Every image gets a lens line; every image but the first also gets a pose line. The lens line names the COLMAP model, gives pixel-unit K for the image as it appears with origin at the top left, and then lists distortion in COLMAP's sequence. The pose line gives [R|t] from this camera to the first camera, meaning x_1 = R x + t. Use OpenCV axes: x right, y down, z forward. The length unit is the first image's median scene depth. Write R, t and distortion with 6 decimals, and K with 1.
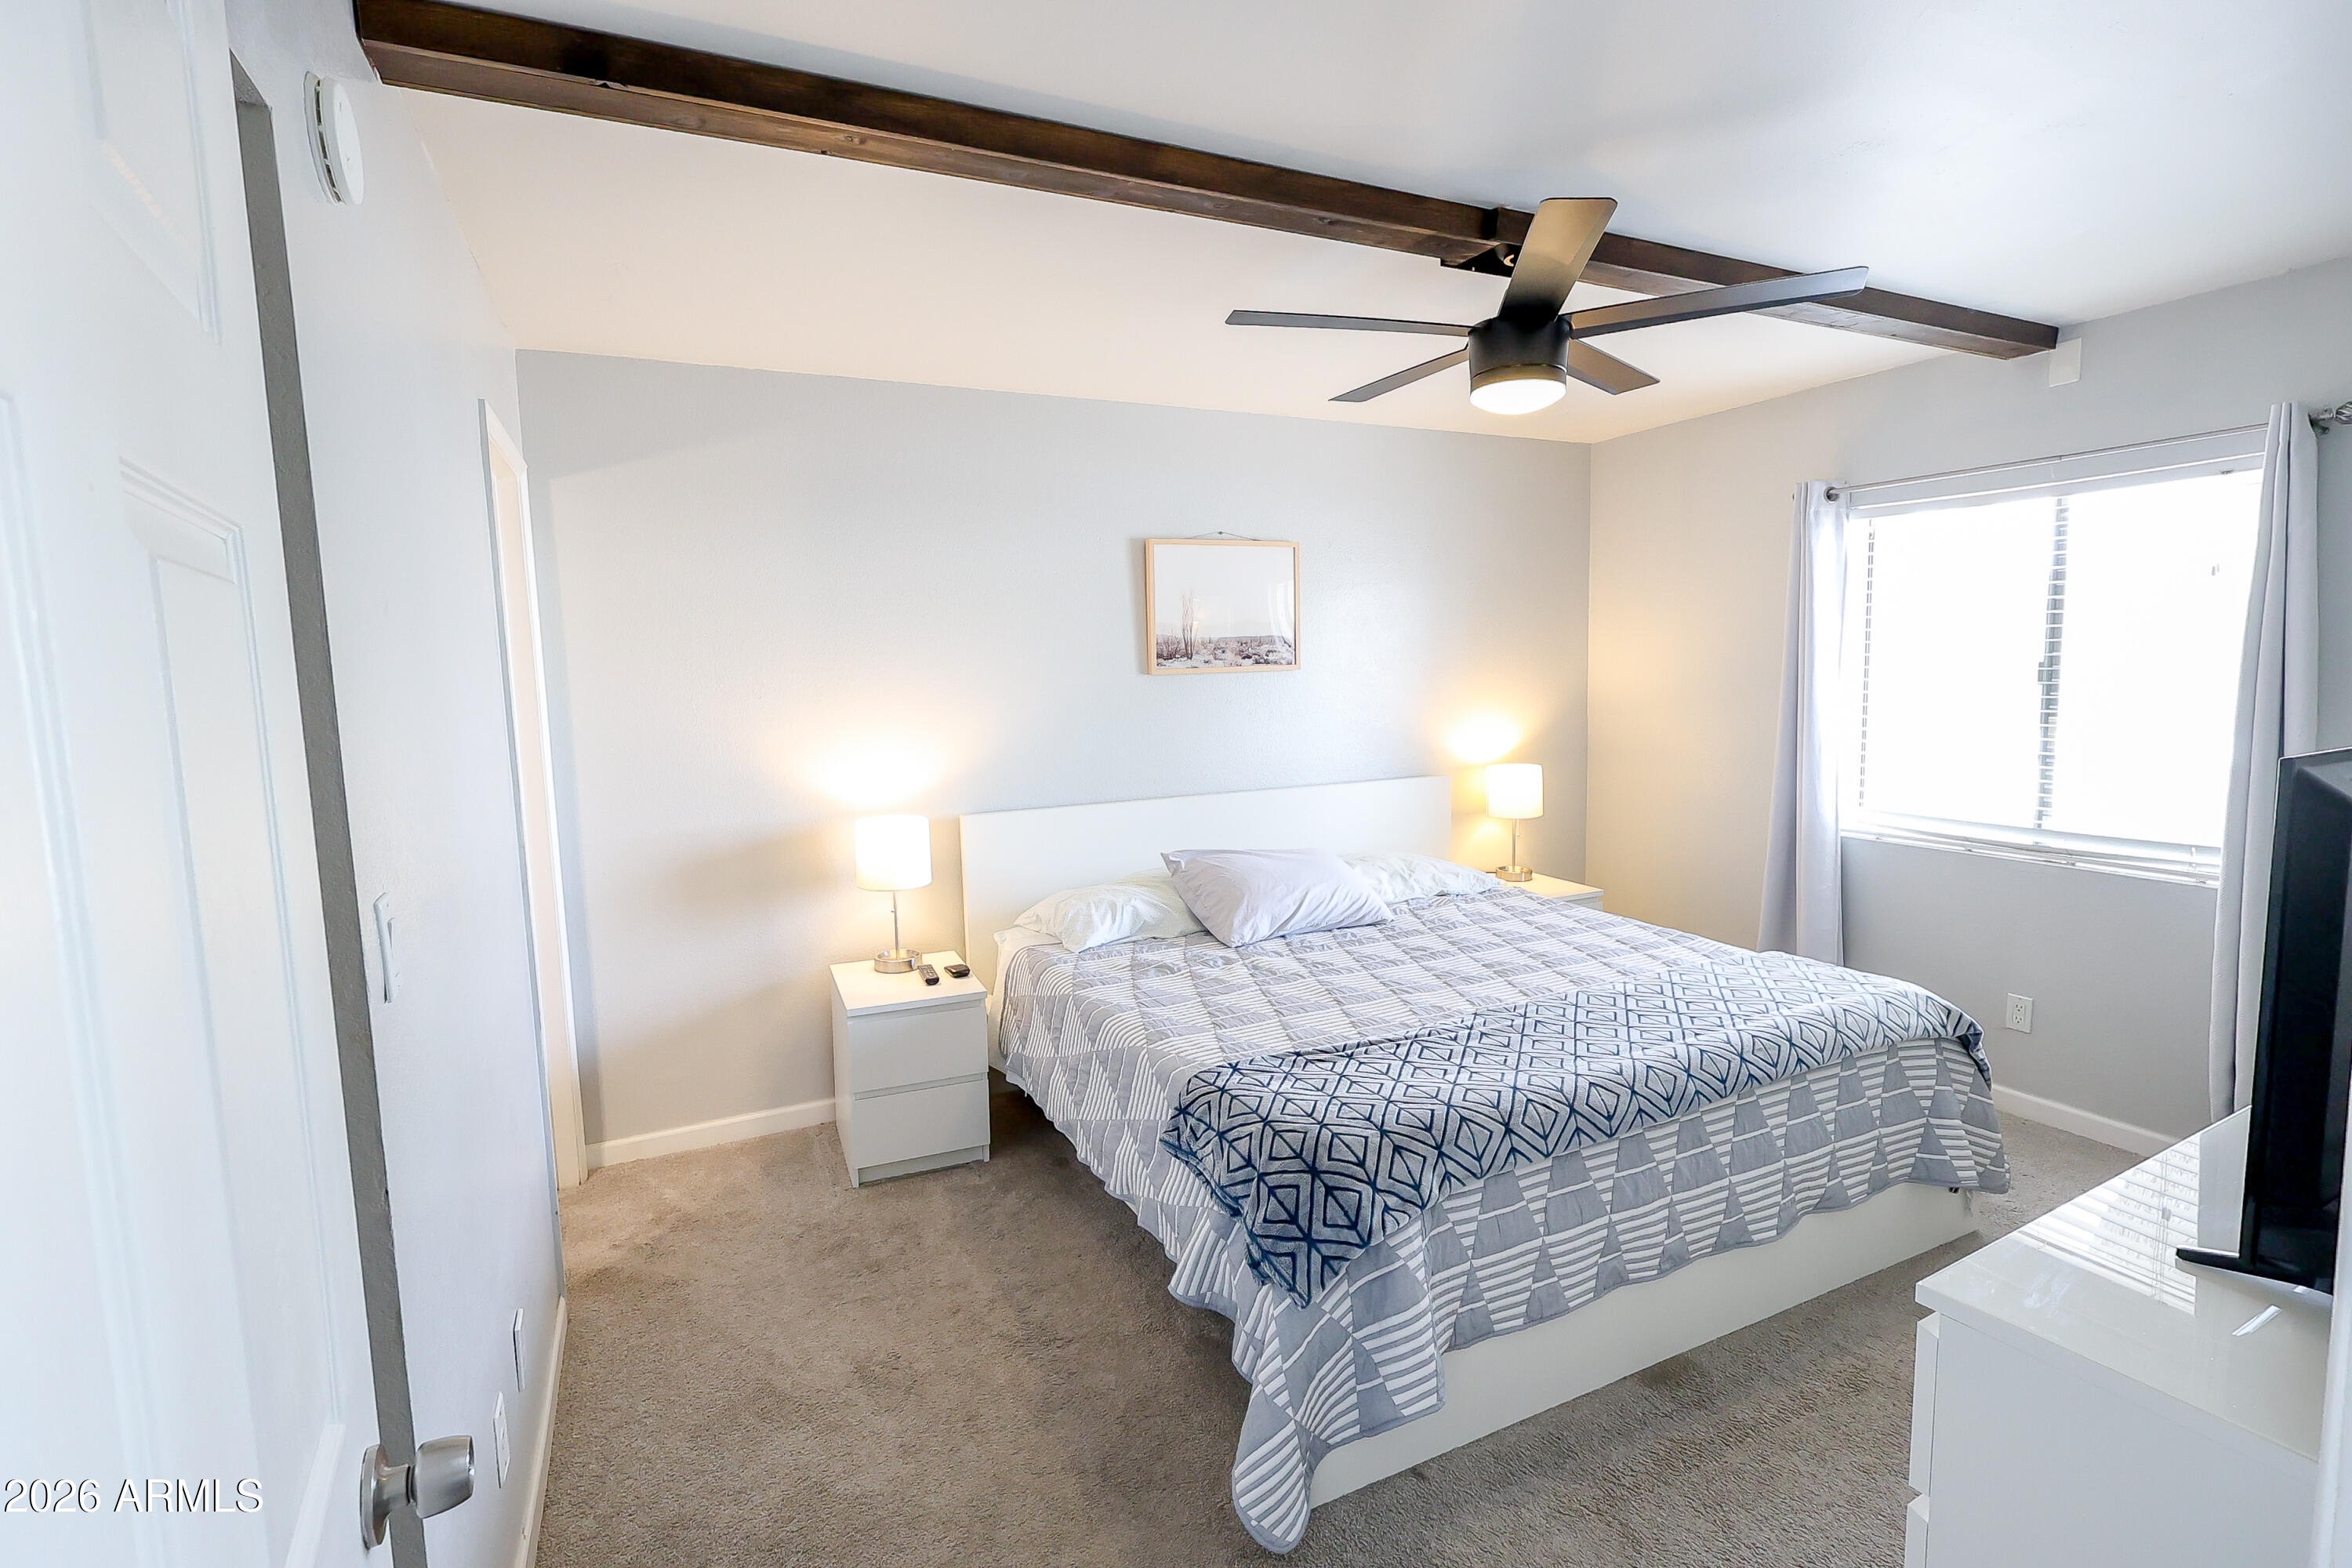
lens RADIAL K [[1081.6, 0, 1168.6], [0, 1081.6, 786.9], [0, 0, 1]] dist [-0.006908, 0.002344]
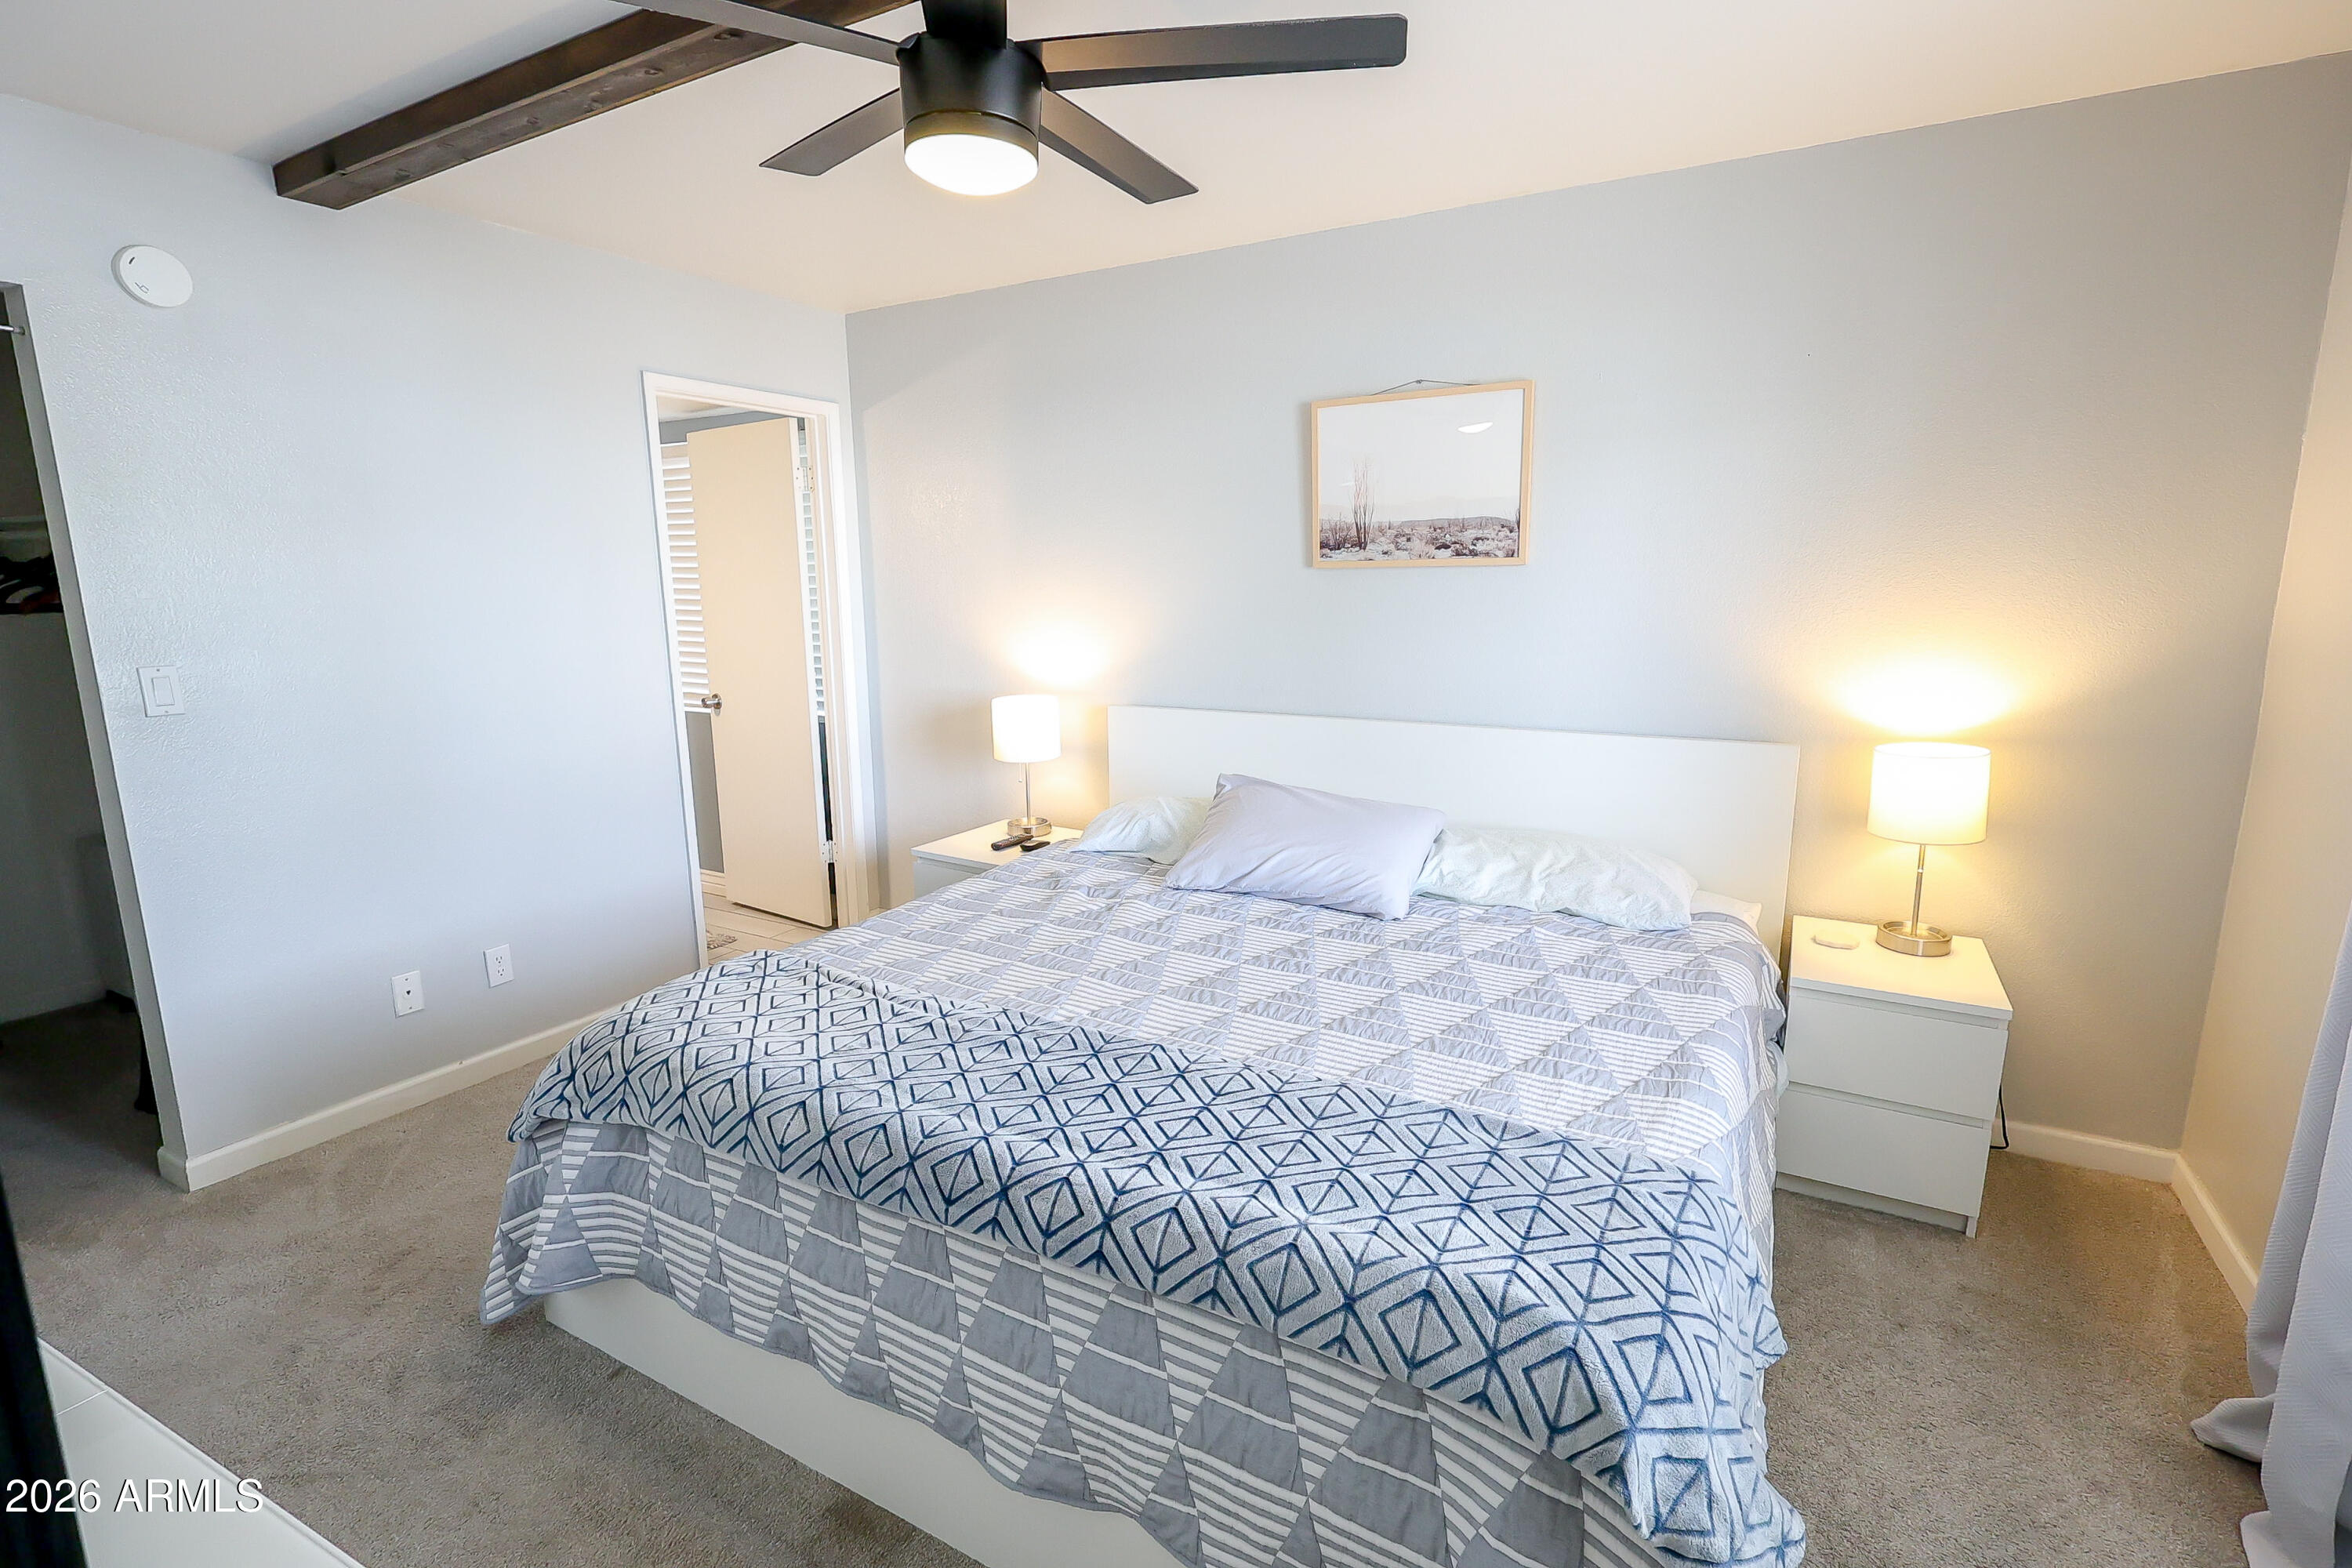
lens RADIAL K [[1081.6, 0, 1175.8], [0, 1081.6, 780.3], [0, 0, 1]] dist [-0.006908, 0.002344]
pose [[0.573069, 0.172990, -0.801041, 0.616845], [-0.097693, 0.984917, 0.142809, -0.050123], [0.813663, -0.003583, 0.581325, 0.419235]]
